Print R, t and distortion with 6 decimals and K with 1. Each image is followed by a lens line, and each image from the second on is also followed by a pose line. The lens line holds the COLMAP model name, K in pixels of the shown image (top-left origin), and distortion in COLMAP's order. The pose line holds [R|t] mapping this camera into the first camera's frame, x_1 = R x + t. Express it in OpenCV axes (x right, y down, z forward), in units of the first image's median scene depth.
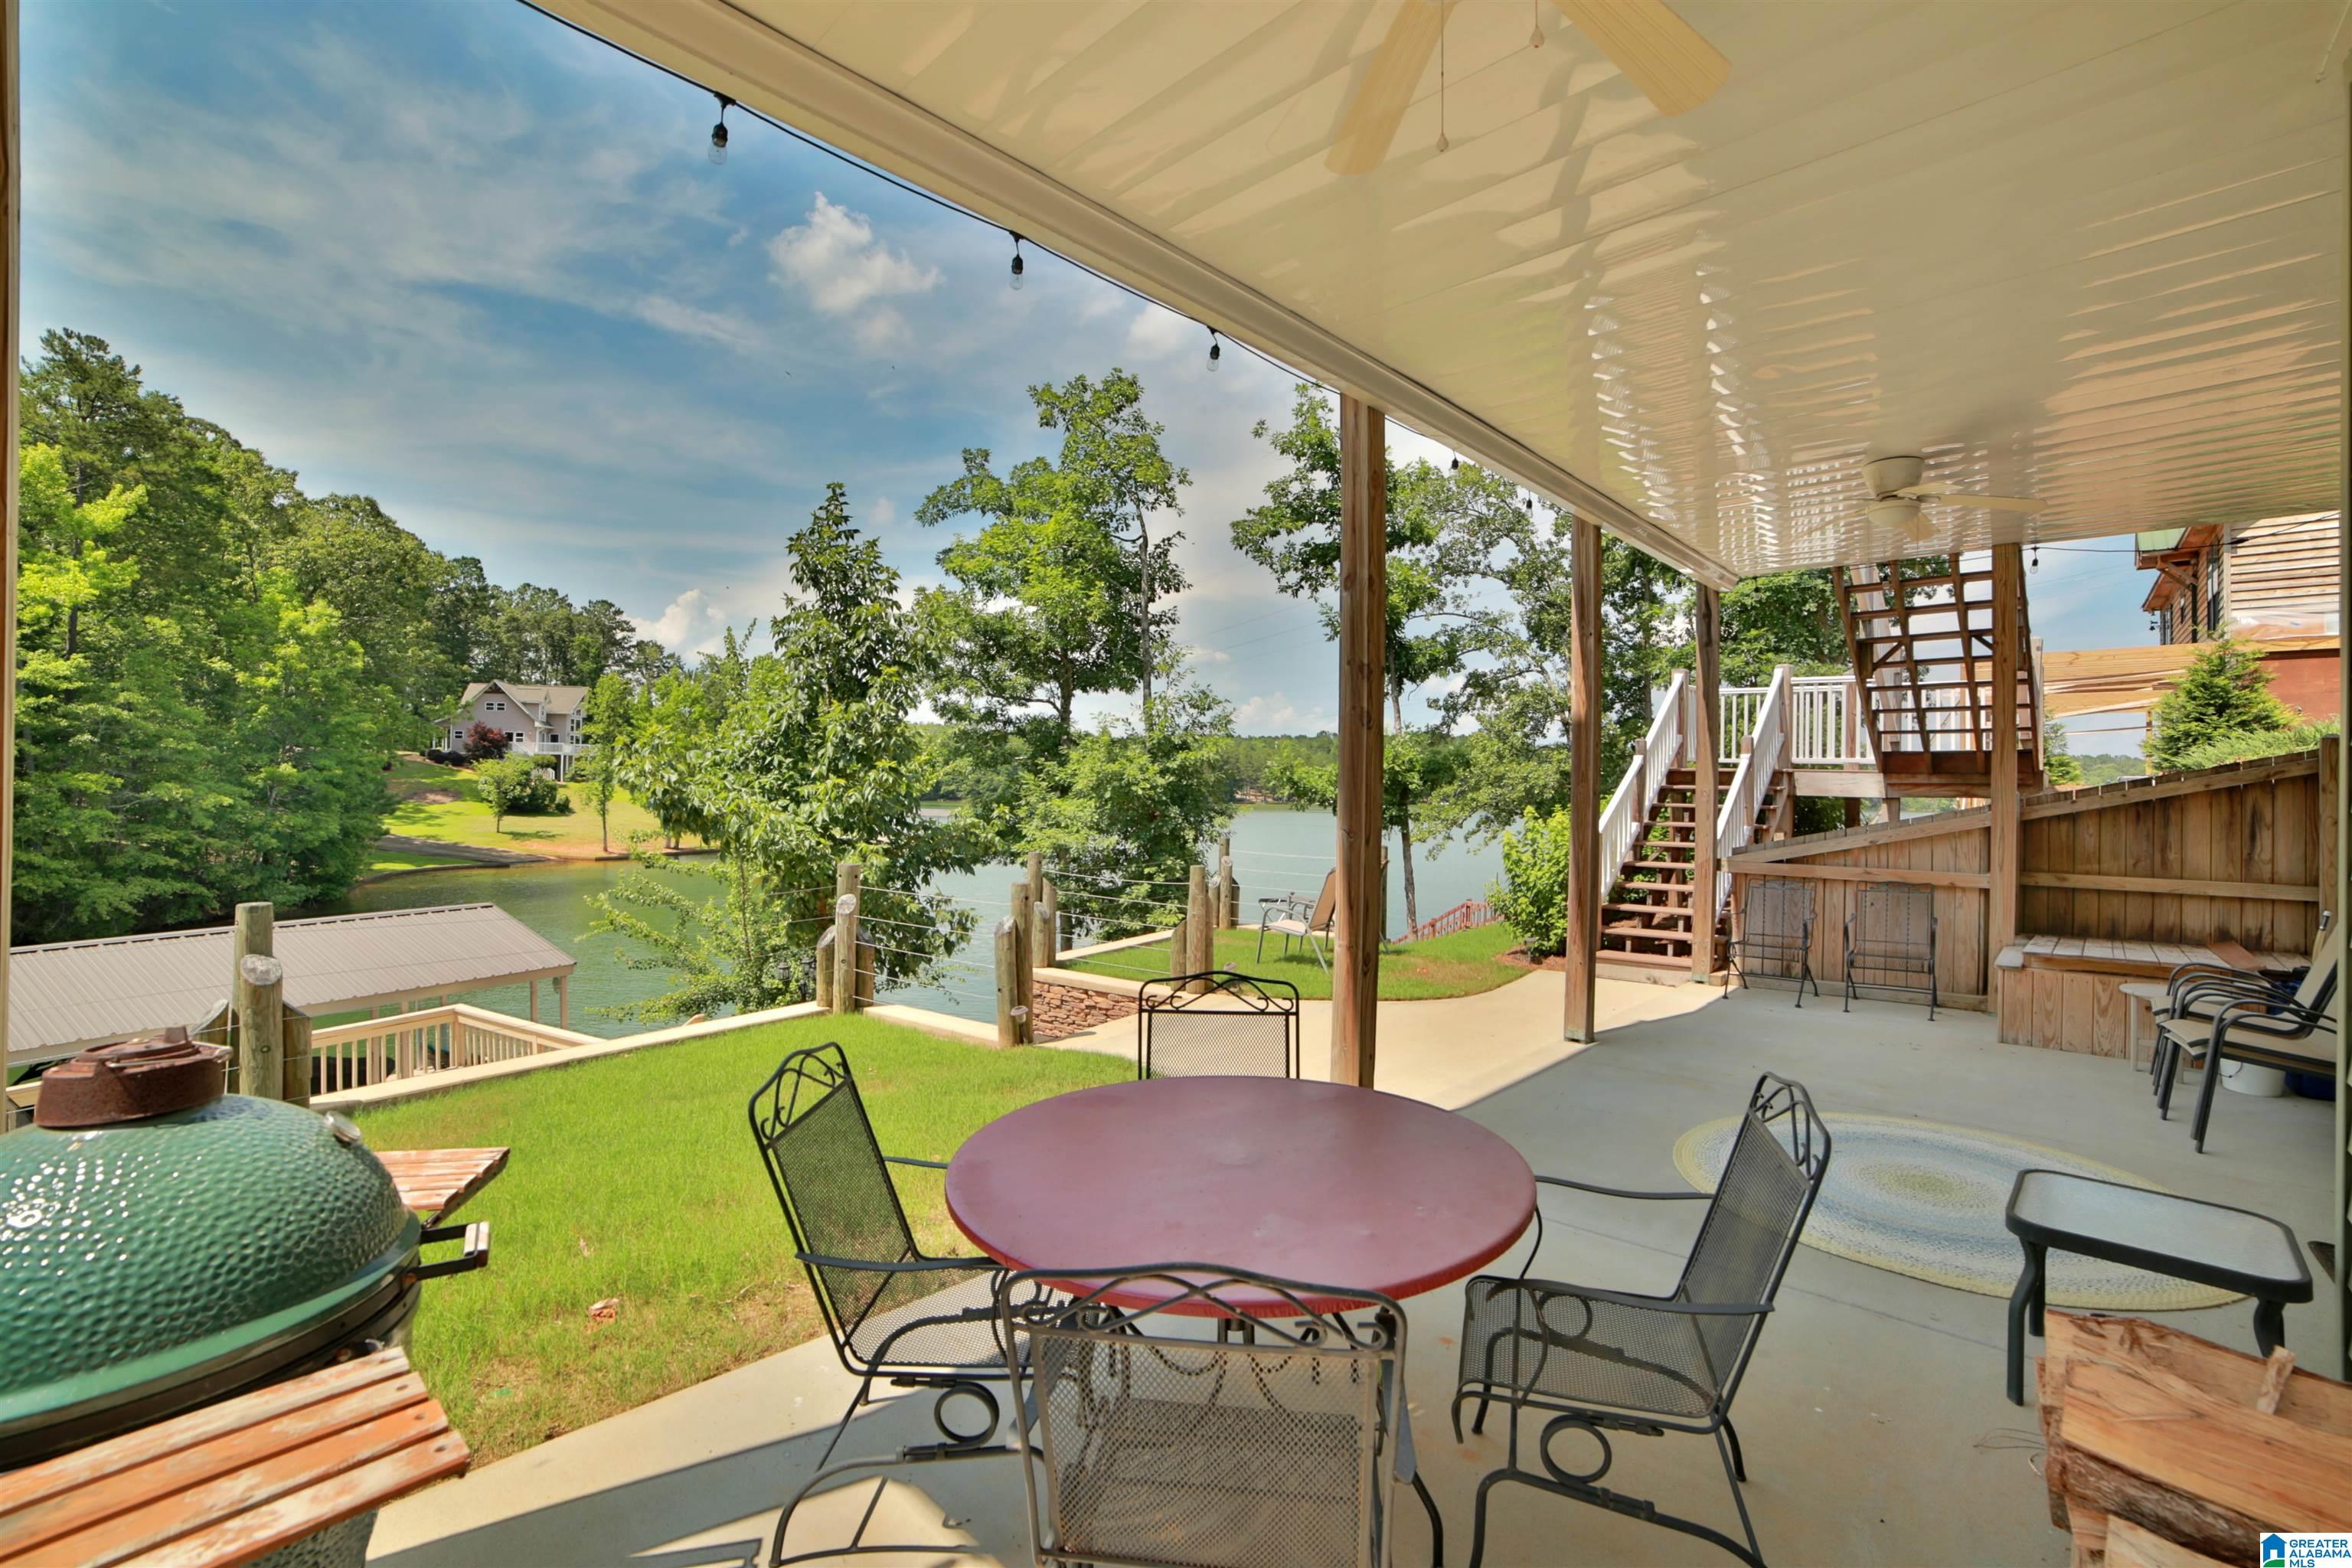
lens RADIAL K [[1004.6, 0, 1175.8], [0, 1004.6, 766.8], [0, 0, 1]] dist [-0.105953, 0.035938]
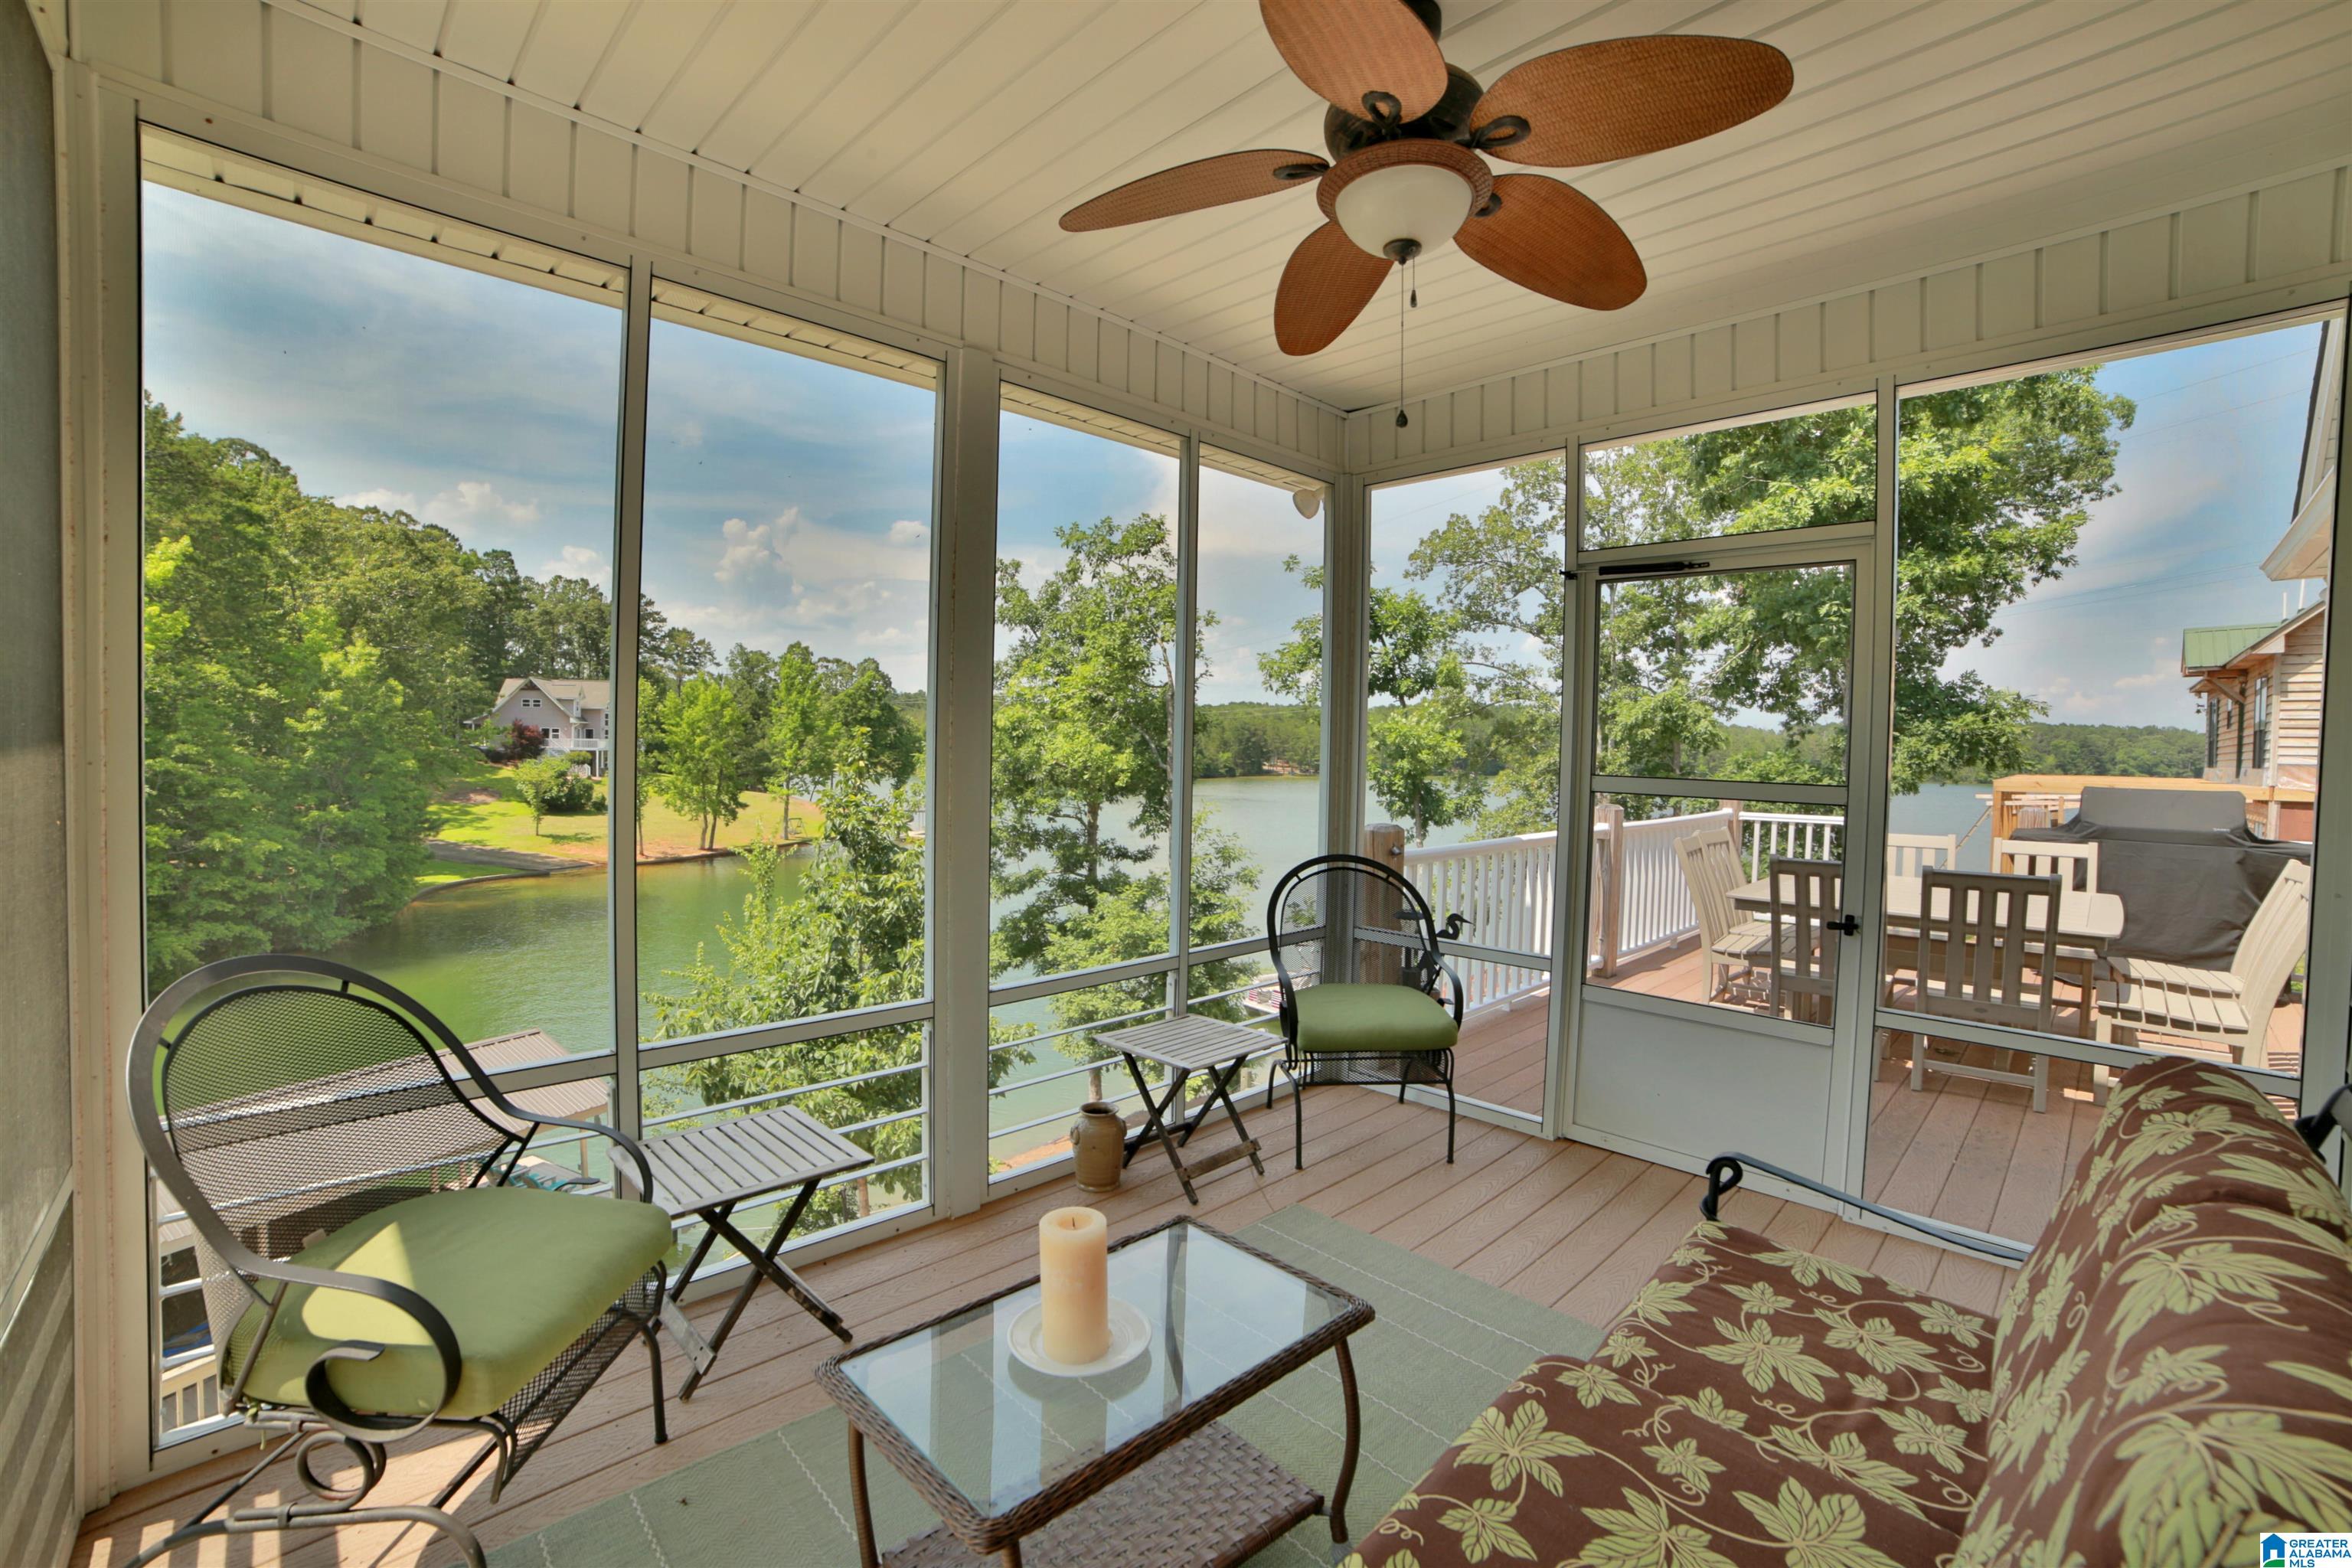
lens RADIAL K [[1002.5, 0, 1178.5], [0, 1002.5, 769.0], [0, 0, 1]] dist [-0.103691, 0.035749]
pose [[0.999697, 0.000568, -0.024612, 0.000063], [0.000322, 0.999347, 0.036119, -0.070110], [0.024617, -0.036116, 0.999044, -0.003607]]
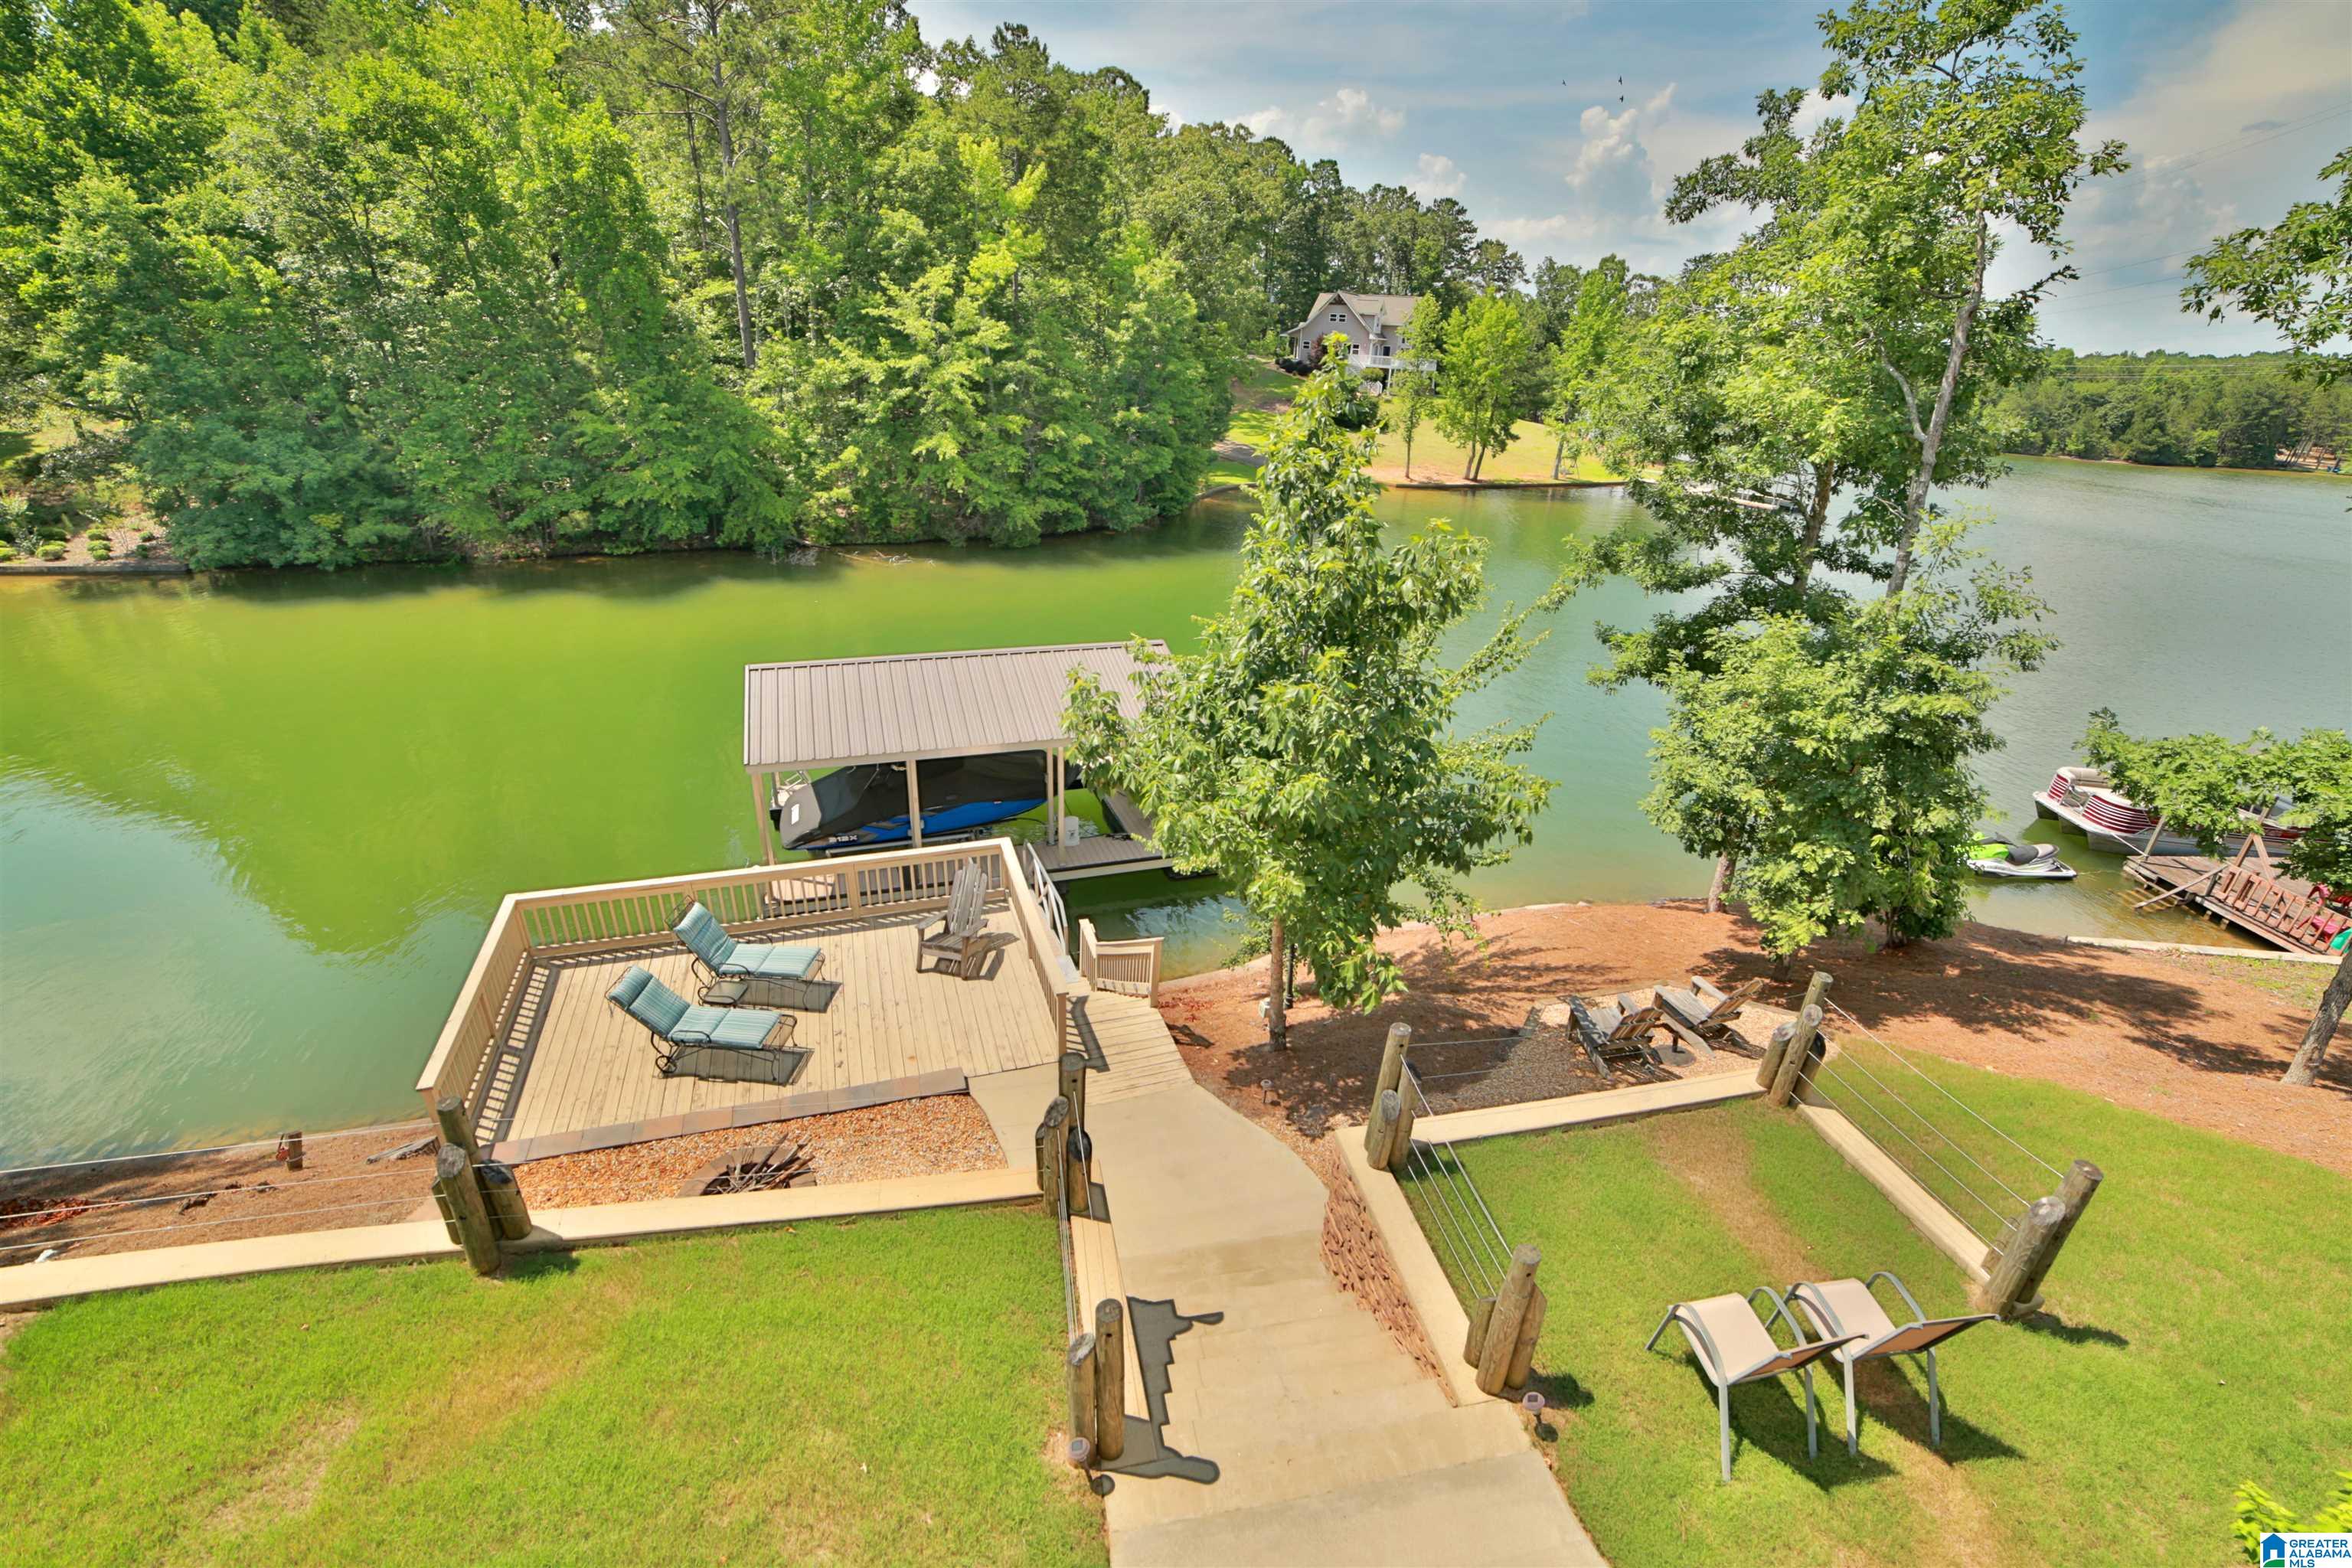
lens RADIAL K [[1002.5, 0, 1178.5], [0, 1002.5, 769.0], [0, 0, 1]] dist [-0.103691, 0.035749]
pose [[0.704365, 0.298205, -0.644161, 0.029391], [-0.026384, 0.917848, 0.396054, -0.069925], [0.709348, -0.261971, 0.654368, 0.089597]]
